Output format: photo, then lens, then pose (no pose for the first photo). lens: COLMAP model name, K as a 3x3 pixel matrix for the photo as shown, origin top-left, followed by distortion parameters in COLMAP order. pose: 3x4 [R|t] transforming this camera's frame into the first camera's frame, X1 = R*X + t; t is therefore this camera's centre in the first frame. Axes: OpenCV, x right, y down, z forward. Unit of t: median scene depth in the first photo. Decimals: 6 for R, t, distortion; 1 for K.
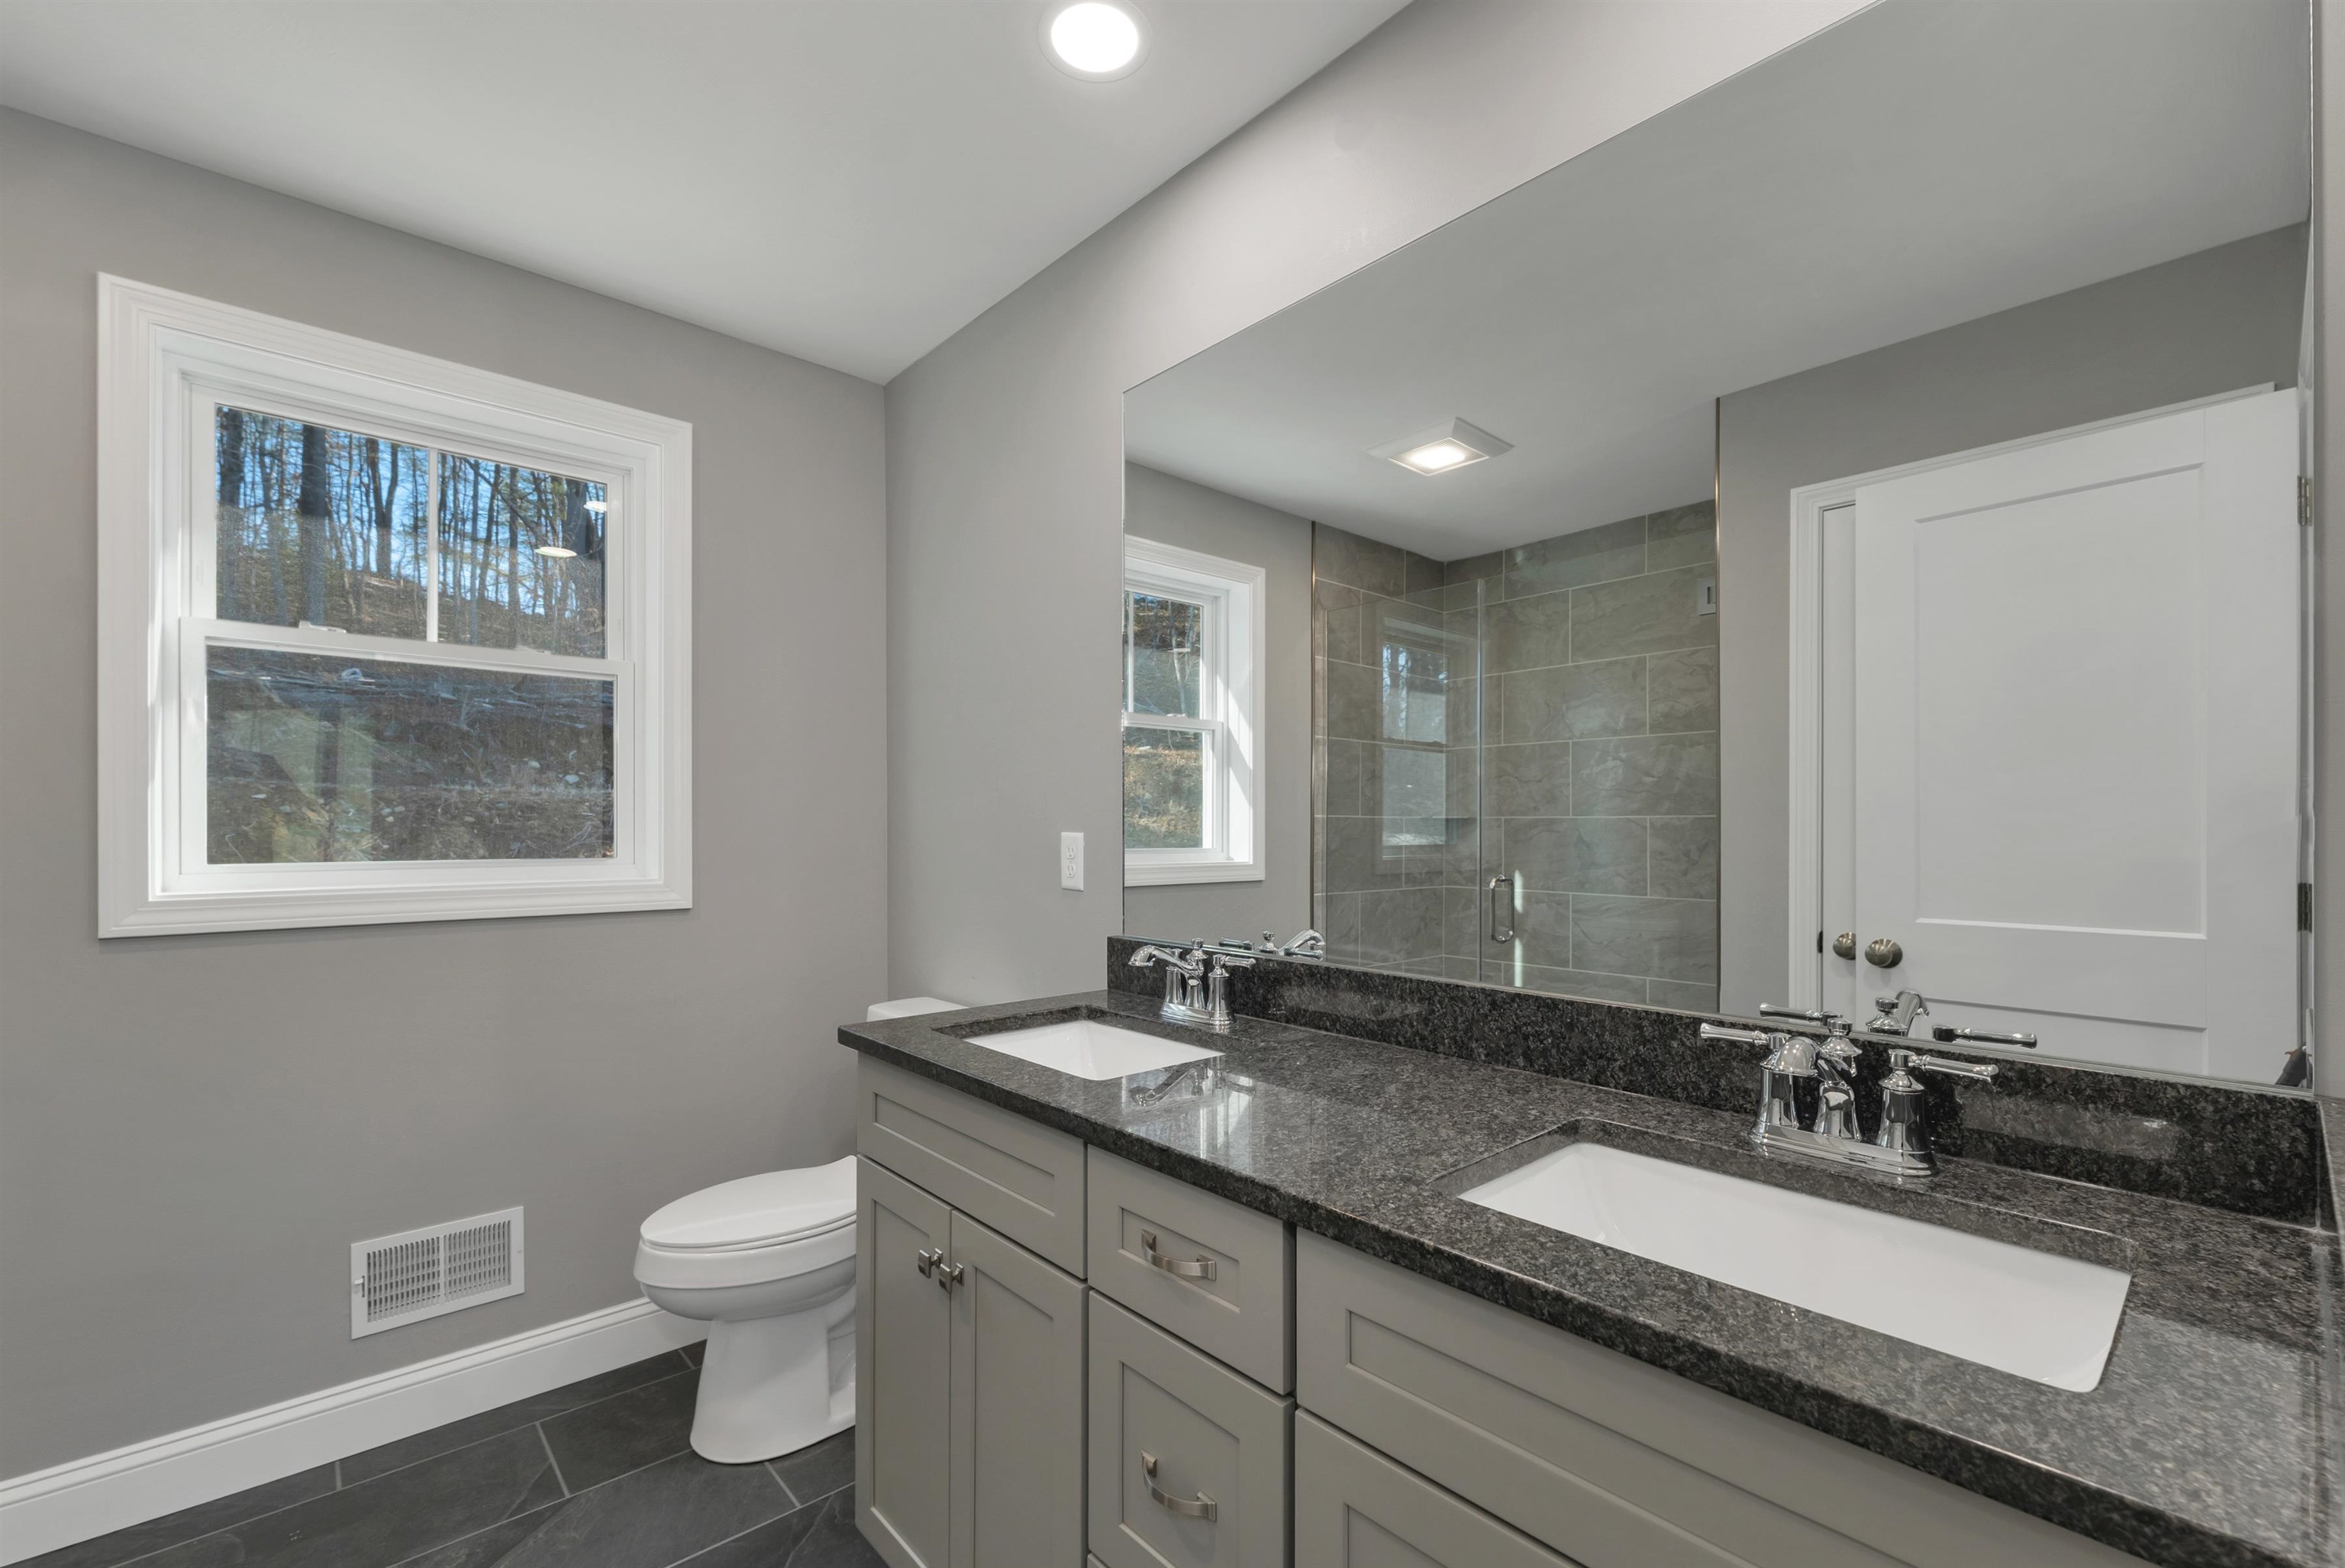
lens RADIAL K [[973.5, 0, 1161.8], [0, 973.5, 846.5], [0, 0, 1]] dist [-0.000765, -0.000459]
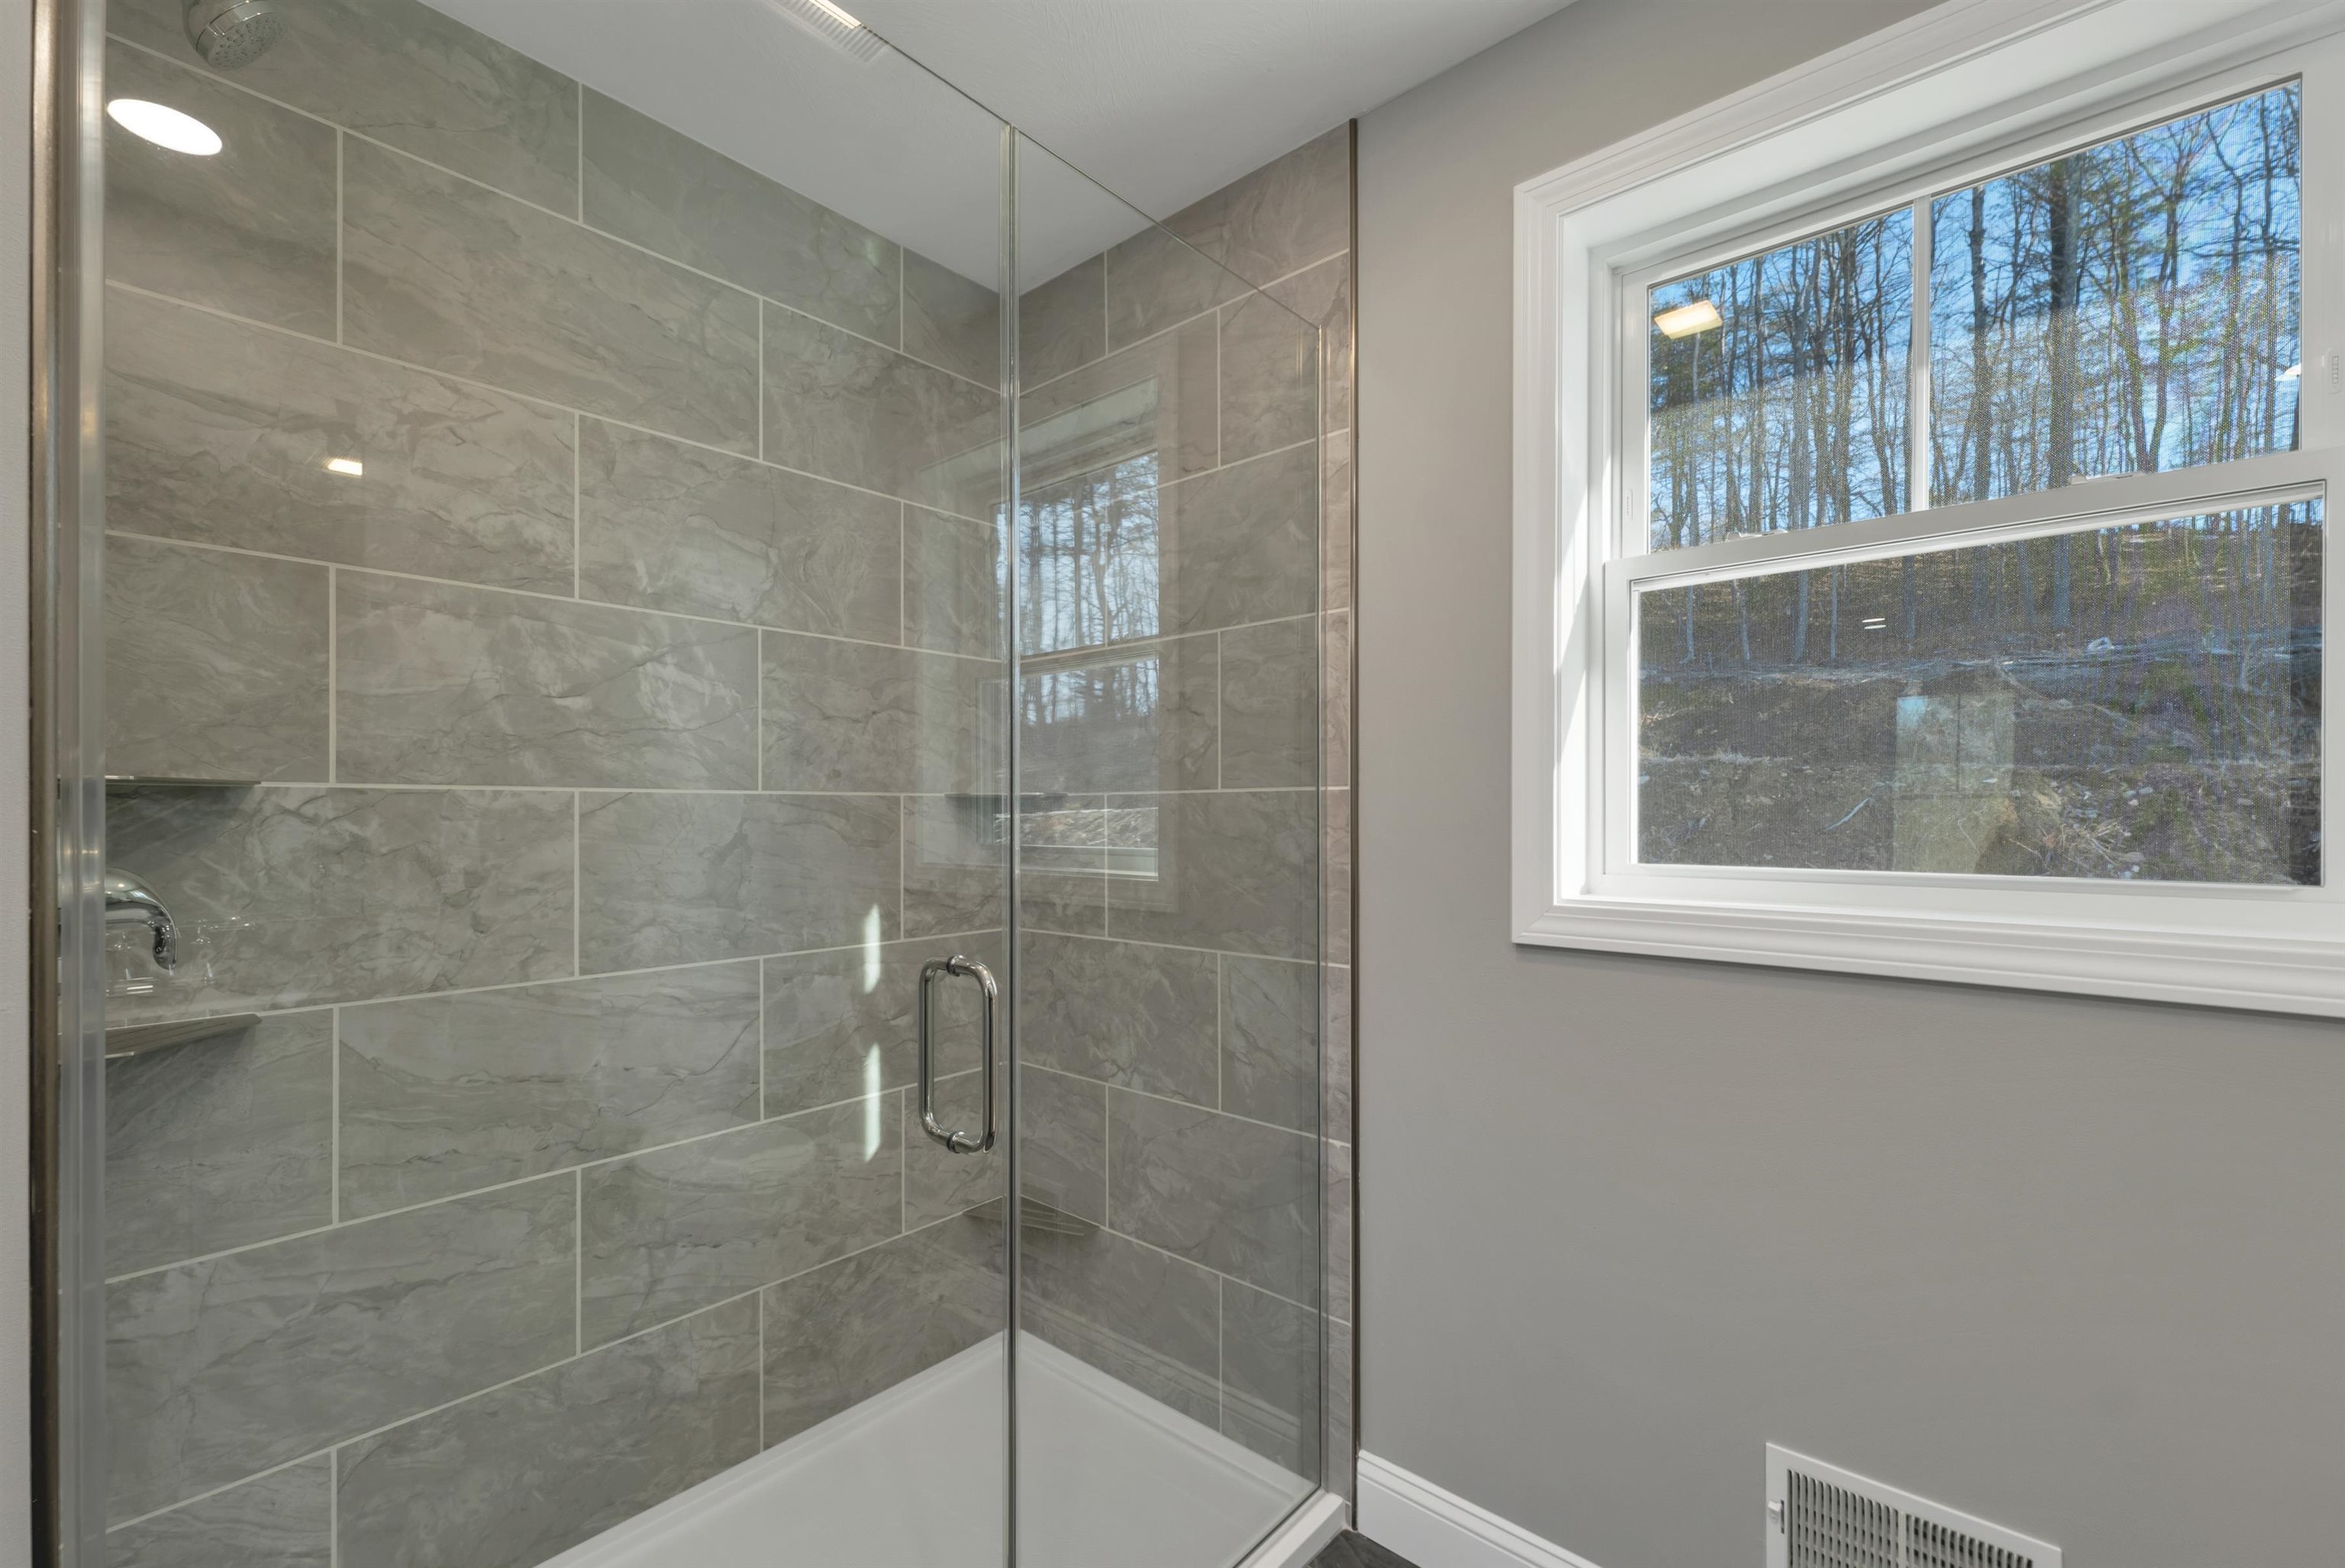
lens RADIAL K [[973.5, 0, 1185.3], [0, 973.5, 806.0], [0, 0, 1]] dist [-0.000765, -0.000459]
pose [[0.109969, -0.006343, -0.993915, -0.174179], [-0.019022, 0.999783, -0.008485, -0.011561], [0.993753, 0.019839, 0.109825, 0.428969]]
